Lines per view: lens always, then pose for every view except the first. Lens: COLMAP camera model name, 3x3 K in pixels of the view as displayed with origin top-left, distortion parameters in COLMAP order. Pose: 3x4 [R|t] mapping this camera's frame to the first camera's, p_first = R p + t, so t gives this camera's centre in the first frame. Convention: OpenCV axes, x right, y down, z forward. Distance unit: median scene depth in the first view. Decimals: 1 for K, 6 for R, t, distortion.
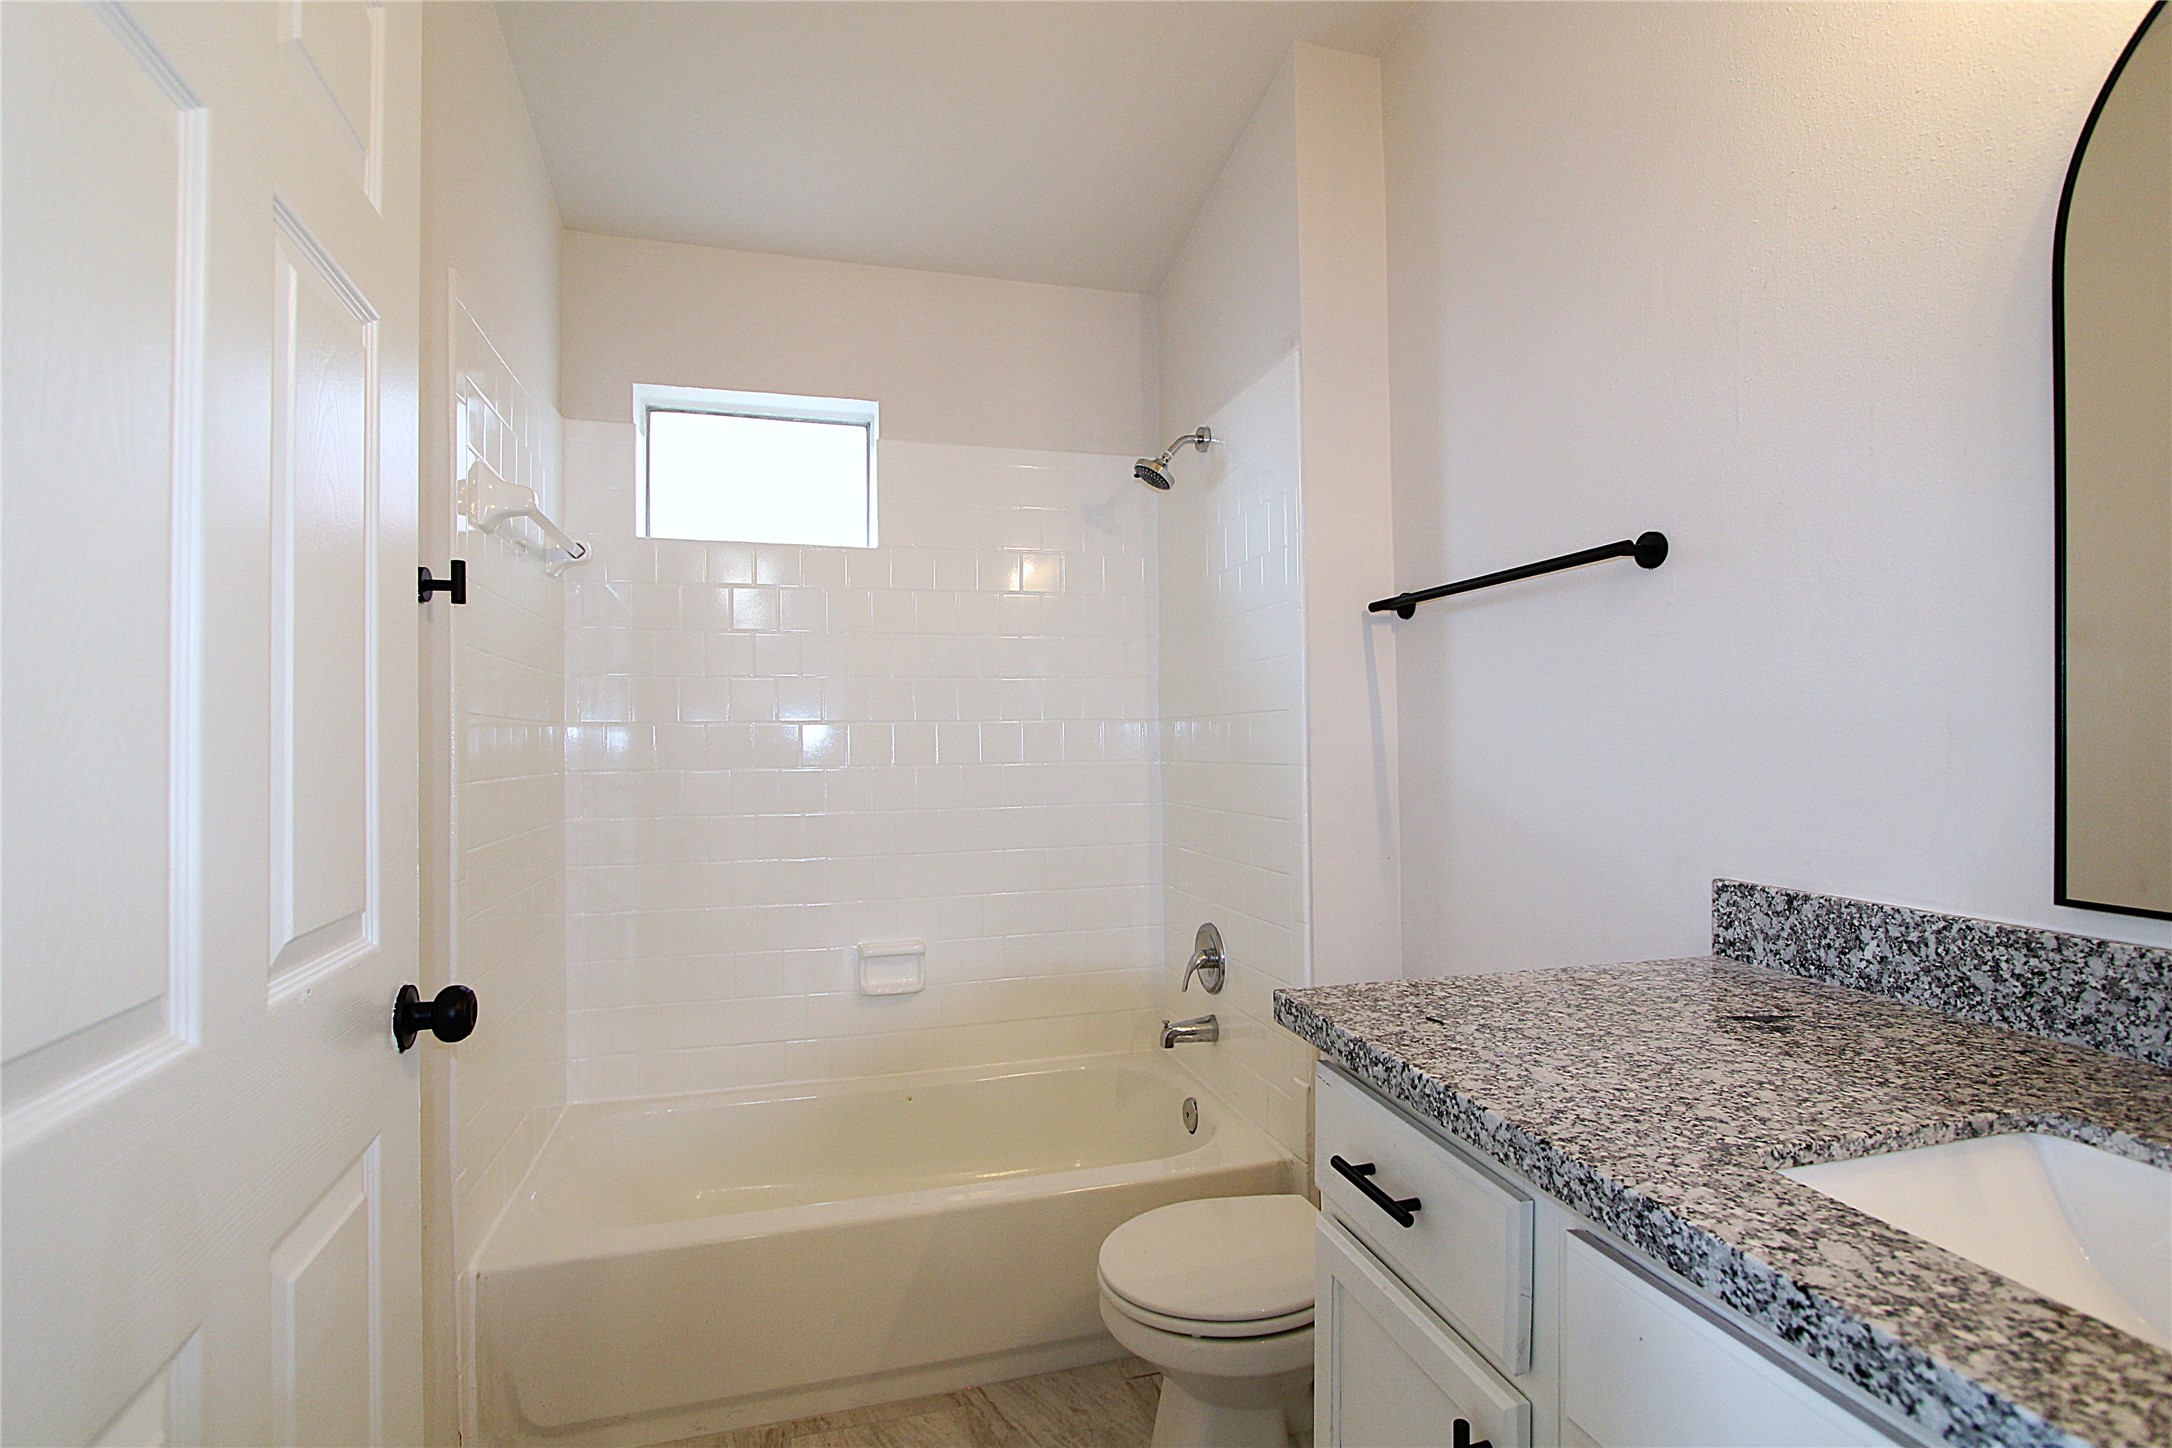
lens RADIAL K [[1018.2, 0, 1120.4], [0, 1018.2, 719.8], [0, 0, 1]] dist [-0.017336, 0.003103]
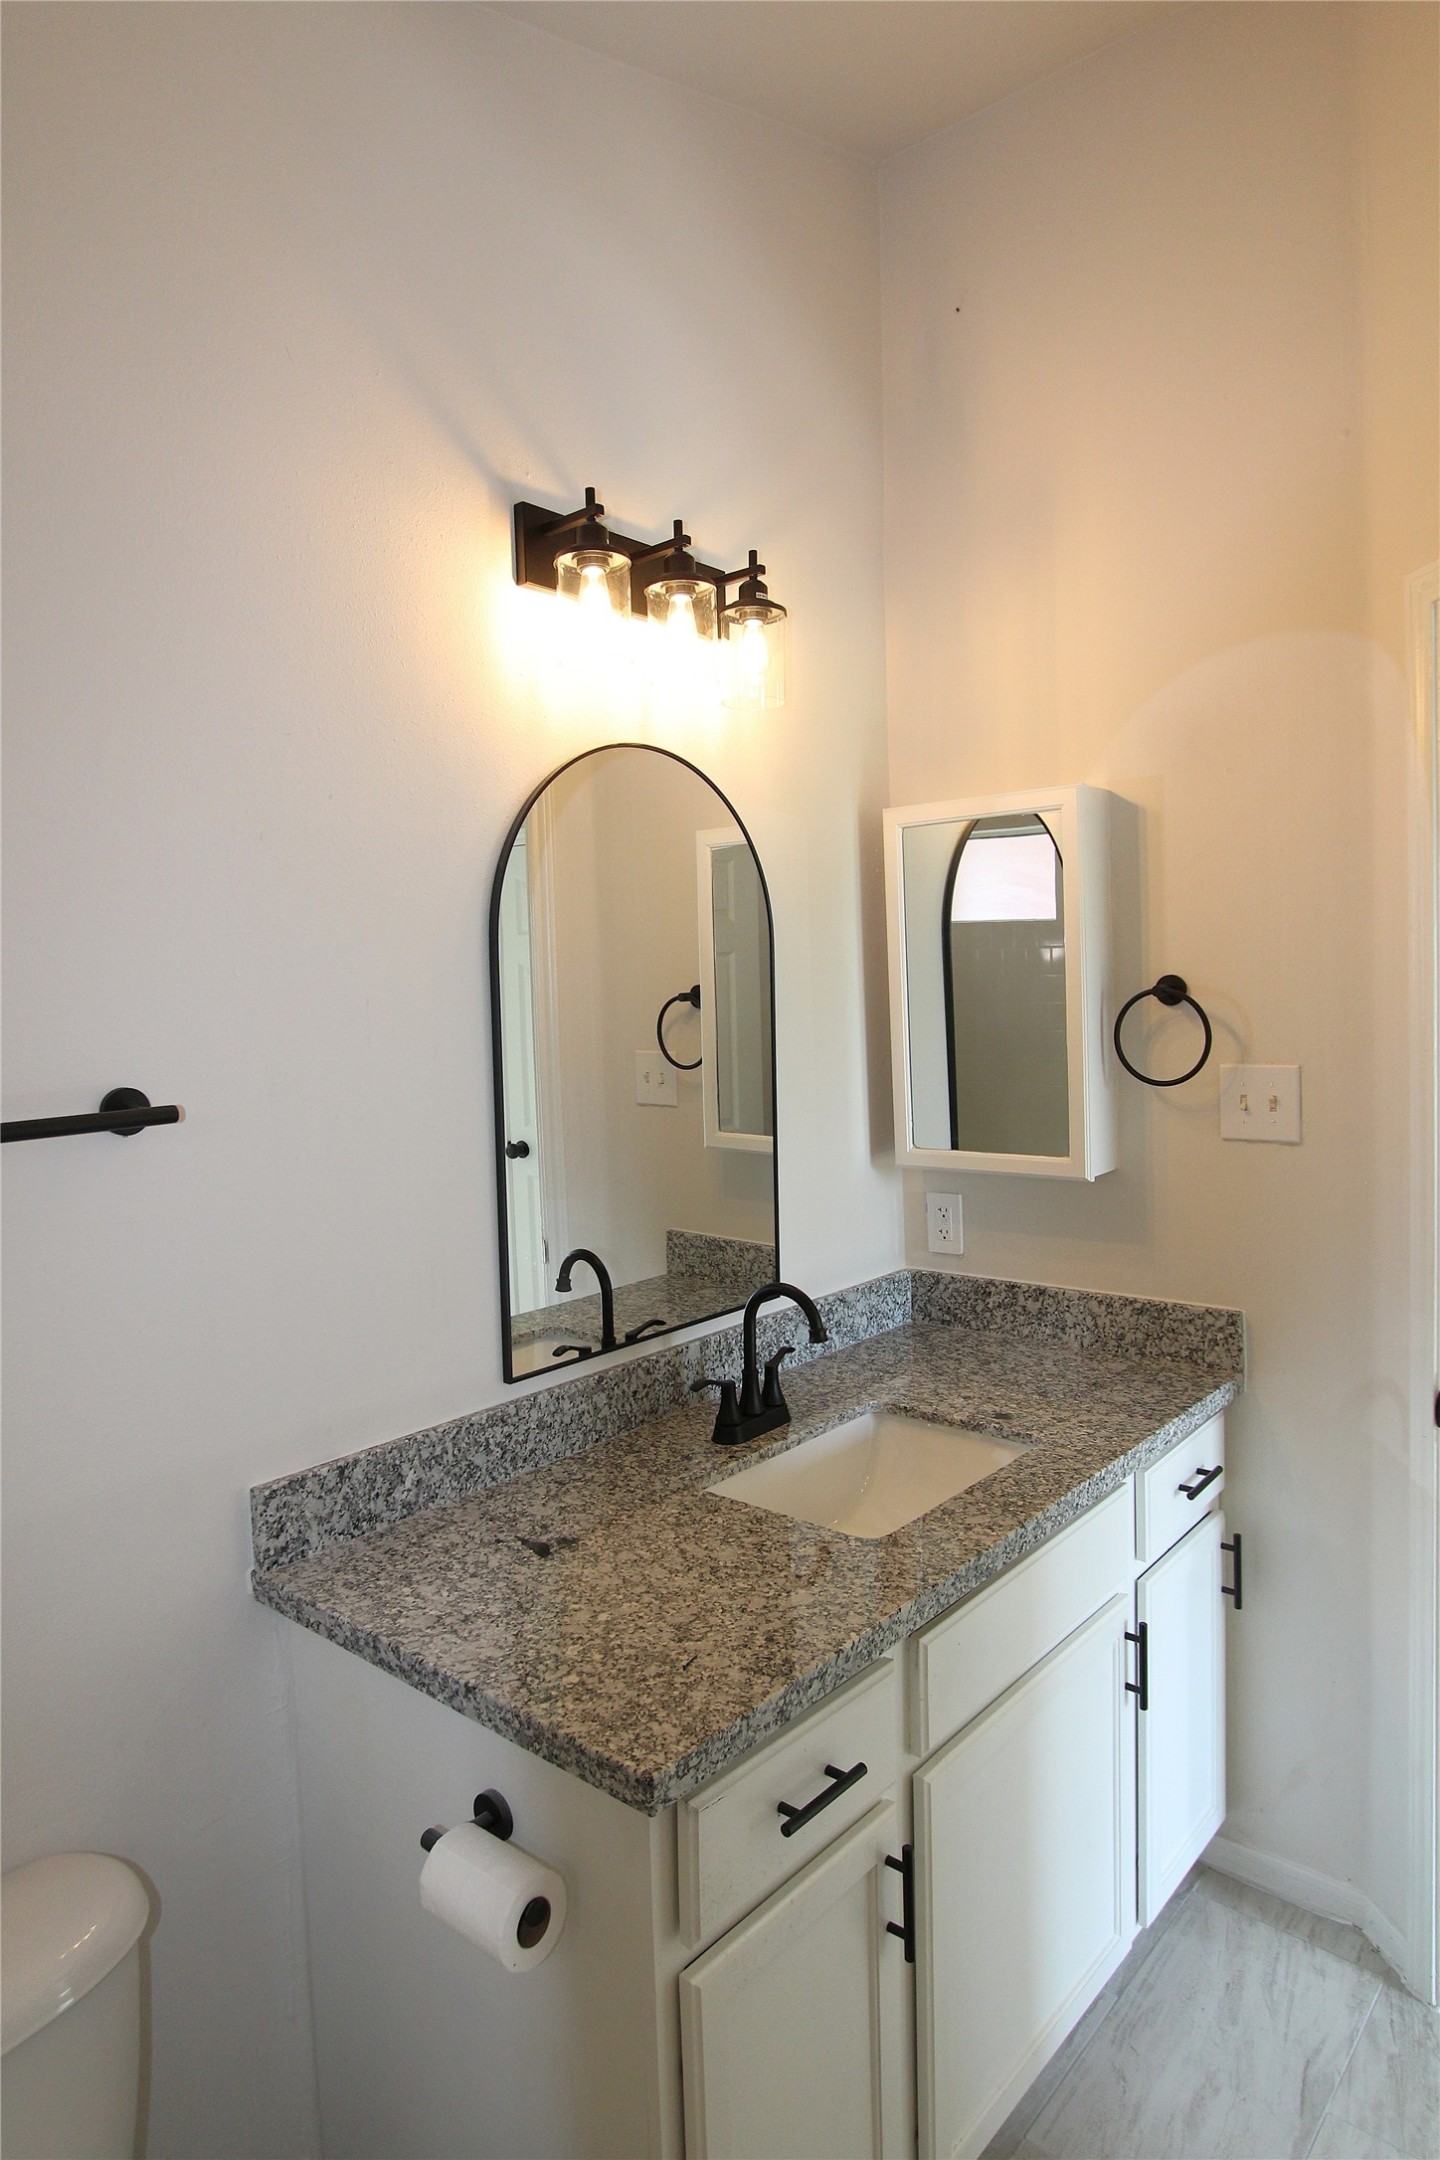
lens RADIAL K [[1252.7, 0, 720.0], [0, 1252.7, 1080.0], [0, 0, 1]] dist [-0.002398, -0.000647]
pose [[-0.521271, -0.034463, 0.852695, -0.726210], [0.025260, 0.998123, 0.055783, -0.335406], [-0.853017, 0.050617, -0.519422, 1.597331]]
